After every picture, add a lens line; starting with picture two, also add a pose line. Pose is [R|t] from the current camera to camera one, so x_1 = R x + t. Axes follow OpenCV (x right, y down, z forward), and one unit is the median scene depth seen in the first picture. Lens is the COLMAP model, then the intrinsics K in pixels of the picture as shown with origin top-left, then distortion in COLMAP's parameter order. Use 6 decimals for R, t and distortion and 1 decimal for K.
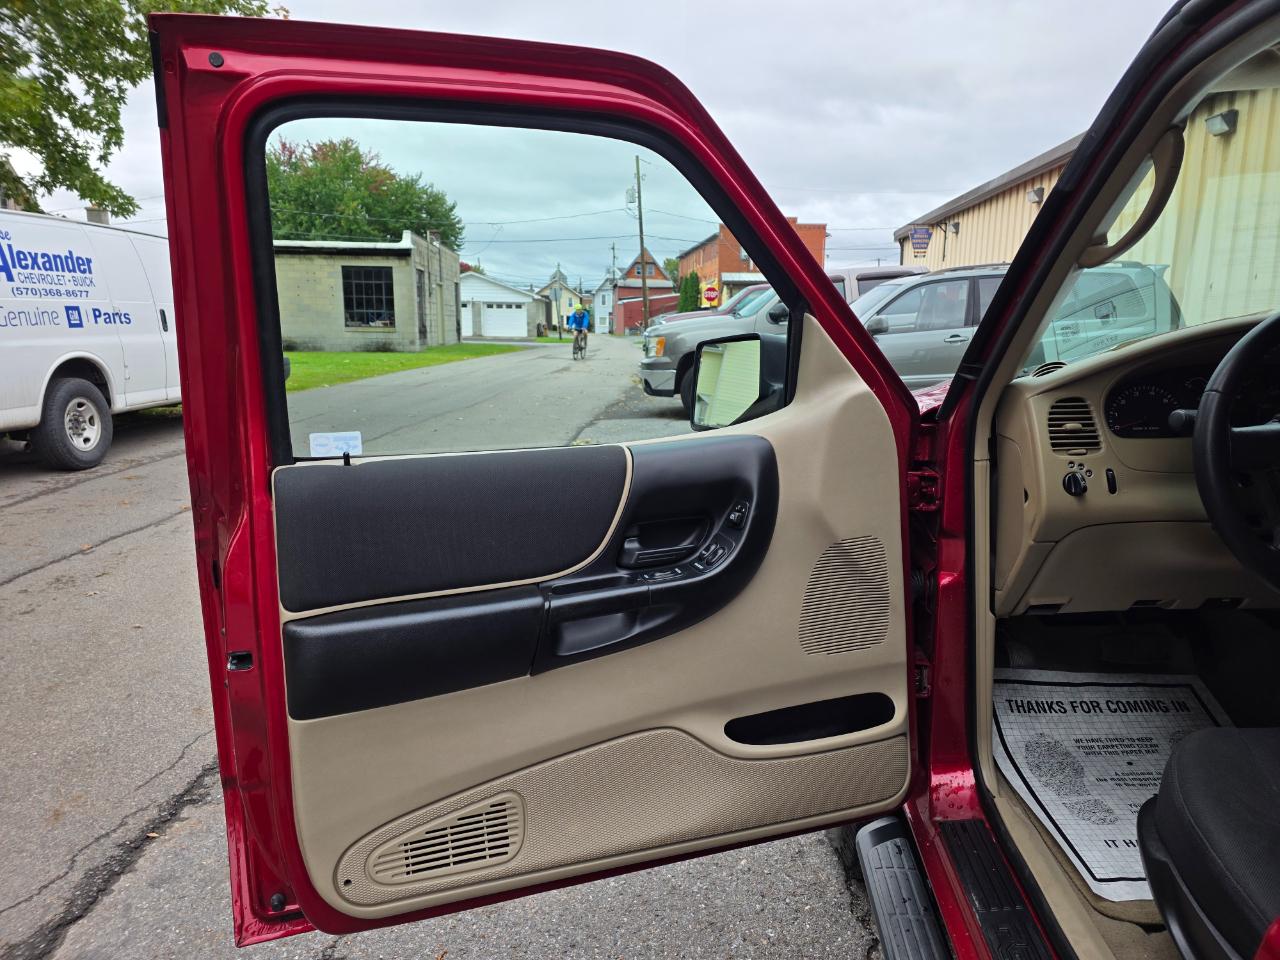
lens RADIAL K [[856.7, 0, 643.1], [0, 856.7, 479.9], [0, 0, 1]] dist [0.063645, -0.064168]
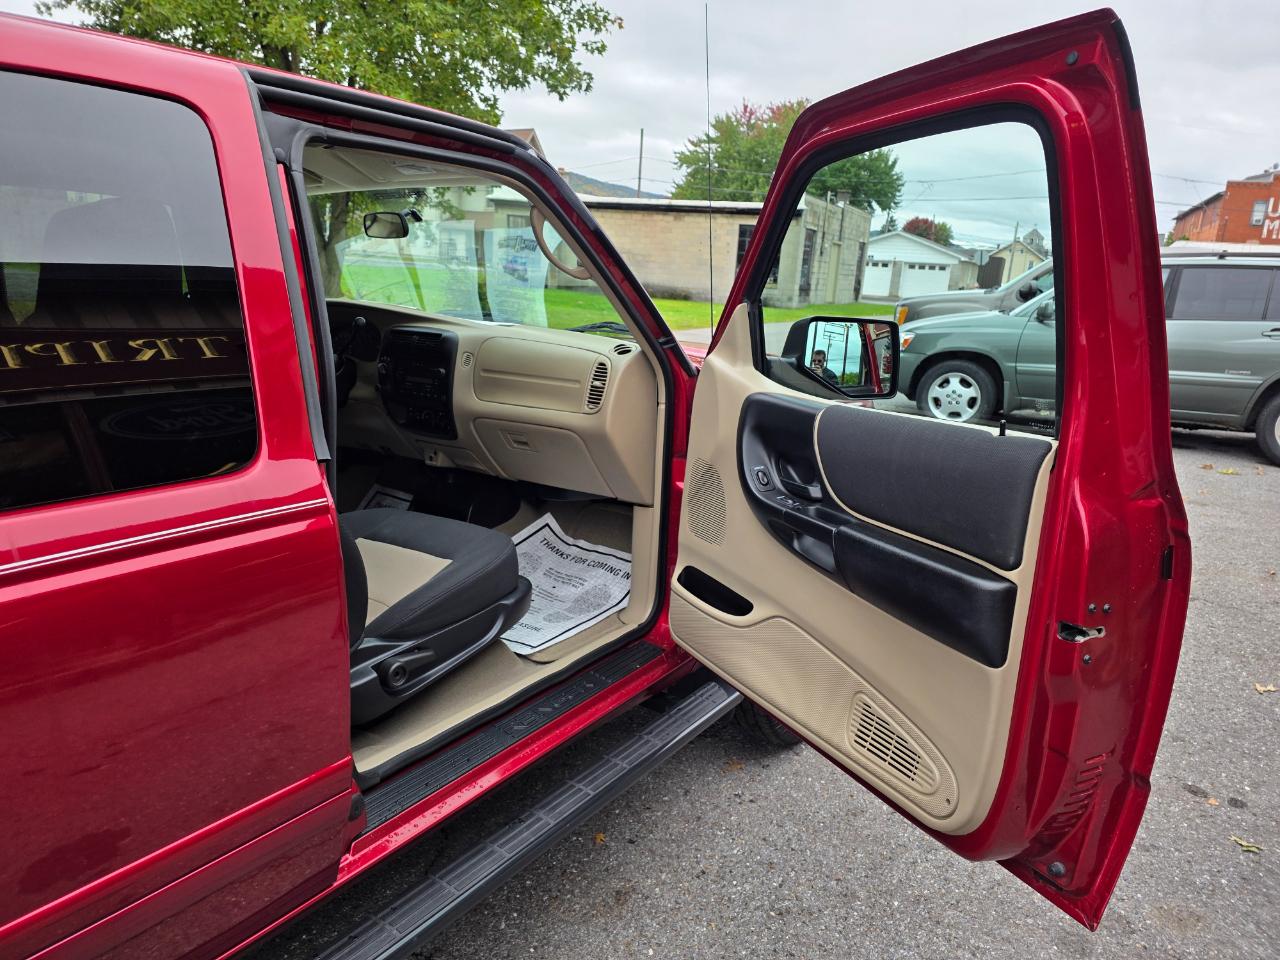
lens RADIAL K [[860.9, 0, 640.0], [0, 860.9, 480.0], [0, 0, 1]] dist [0.061127, -0.064938]
pose [[0.867988, 0.166815, -0.467728, 0.100014], [-0.144853, 0.985980, 0.082838, -0.001790], [0.474989, -0.004151, 0.879982, -0.020445]]
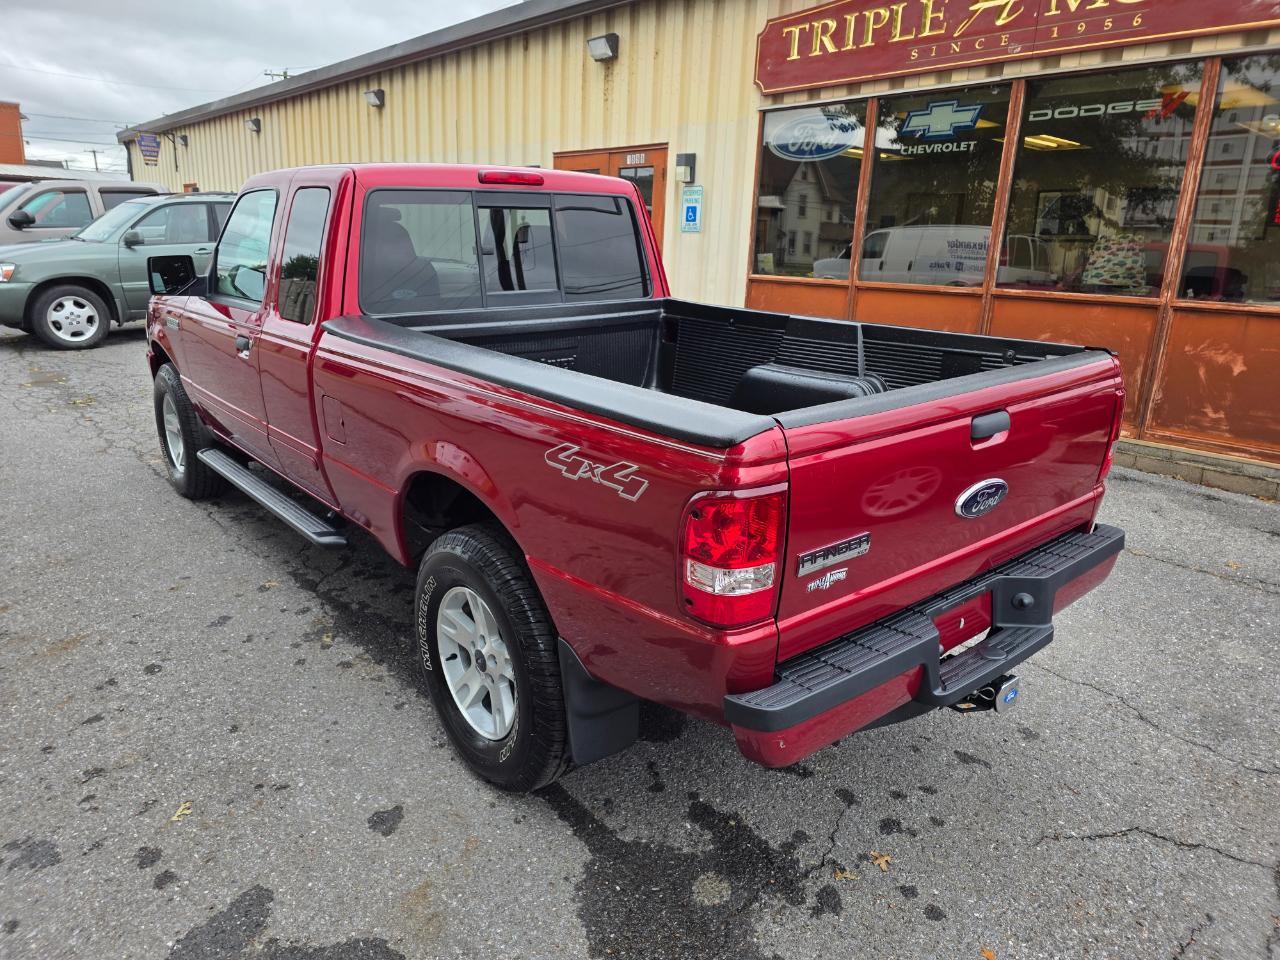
lens RADIAL K [[860.2, 0, 641.3], [0, 860.2, 484.7], [0, 0, 1]] dist [0.056722, -0.056653]
pose [[0.699081, -0.162810, 0.696260, -0.037270], [0.090270, 0.986037, 0.139934, 0.014800], [-0.709321, -0.034974, 0.704017, -0.101929]]
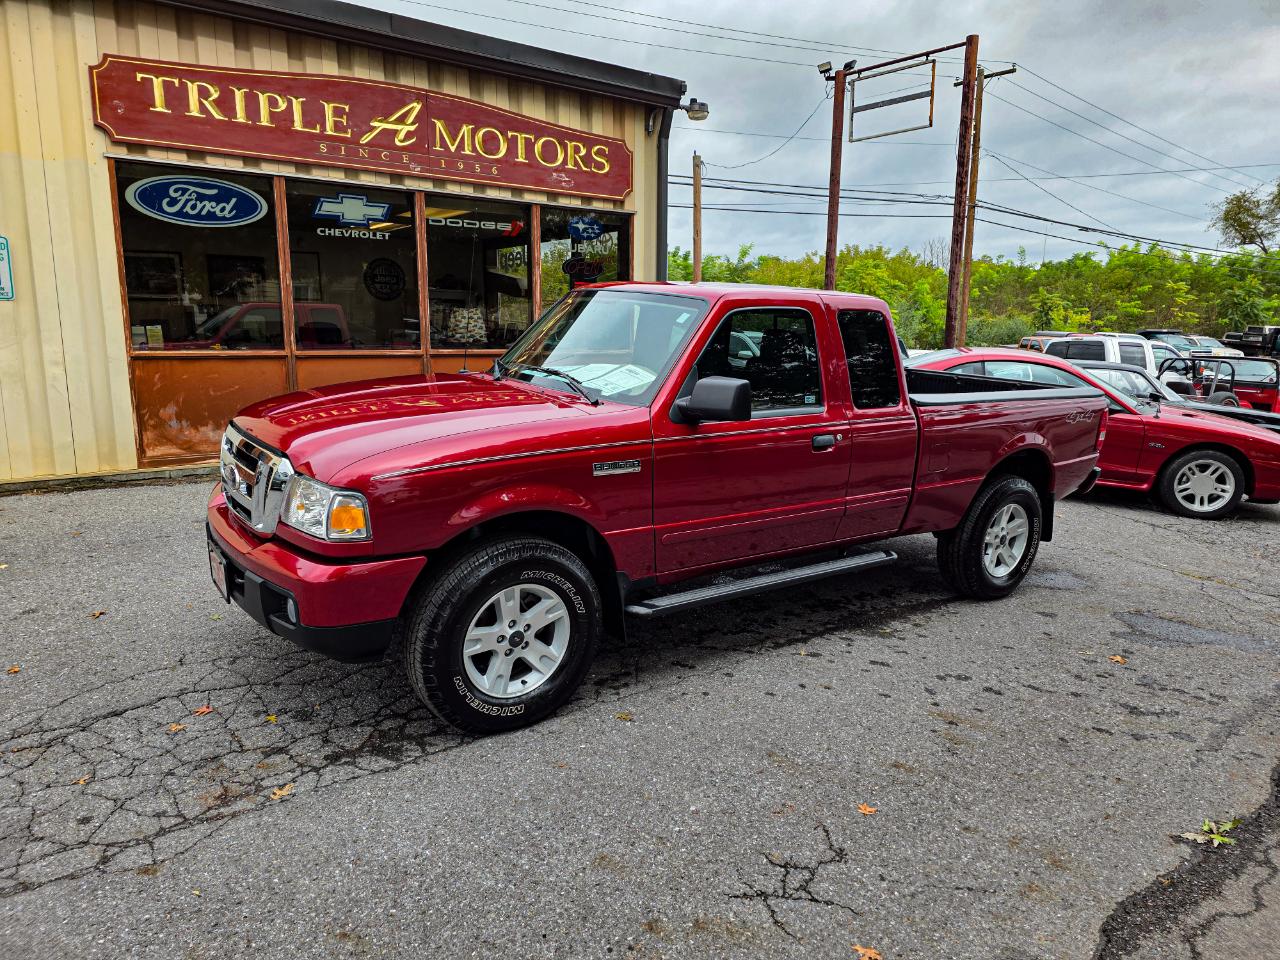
lens RADIAL K [[852.0, 0, 642.6], [0, 852.0, 479.8], [0, 0, 1]] dist [0.067015, -0.062921]
pose [[-0.656441, -0.146051, 0.740105, -0.072014], [0.122880, 0.947275, 0.295922, -0.030294], [-0.744302, 0.285199, -0.603883, 0.126246]]
